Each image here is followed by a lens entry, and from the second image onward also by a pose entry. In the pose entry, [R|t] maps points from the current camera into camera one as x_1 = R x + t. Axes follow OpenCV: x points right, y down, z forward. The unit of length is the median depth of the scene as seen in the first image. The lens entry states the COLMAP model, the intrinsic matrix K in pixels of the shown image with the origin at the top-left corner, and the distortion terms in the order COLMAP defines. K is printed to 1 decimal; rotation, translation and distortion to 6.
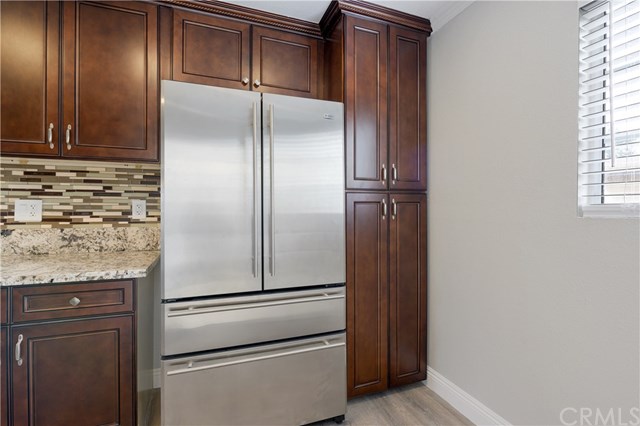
lens RADIAL K [[306.9, 0, 320.0], [0, 306.9, 213.0], [0, 0, 1]] dist [-0.003956, -0.000426]
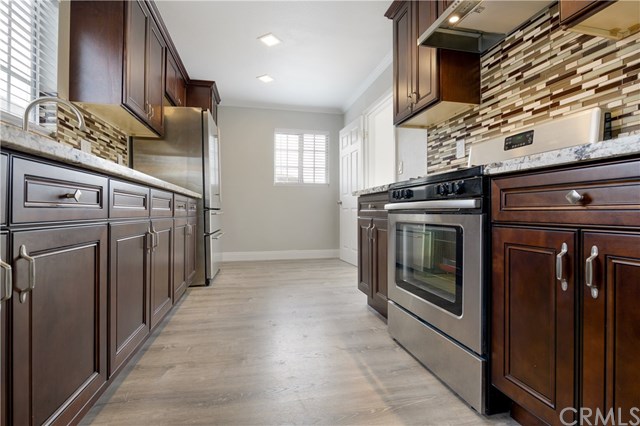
lens RADIAL K [[306.9, 0, 320.0], [0, 306.9, 213.0], [0, 0, 1]] dist [-0.003956, -0.000426]
pose [[0.139491, -0.002611, 0.990220, -1.997416], [0.007186, 0.999973, 0.001624, 0.243184], [-0.990197, 0.006889, 0.139506, -0.072128]]
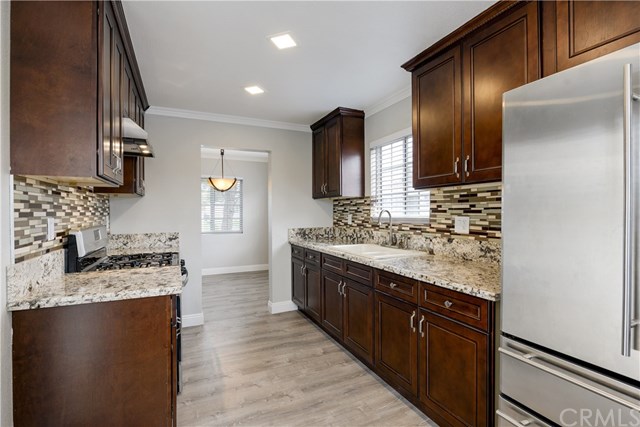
lens RADIAL K [[306.9, 0, 320.0], [0, 306.9, 213.5], [0, 0, 1]] dist [-0.003956, -0.000426]
pose [[0.069438, 0.005600, -0.997571, 0.296488], [-0.002689, 0.999982, 0.005426, -0.060820], [0.997583, 0.002305, 0.069451, 0.308544]]
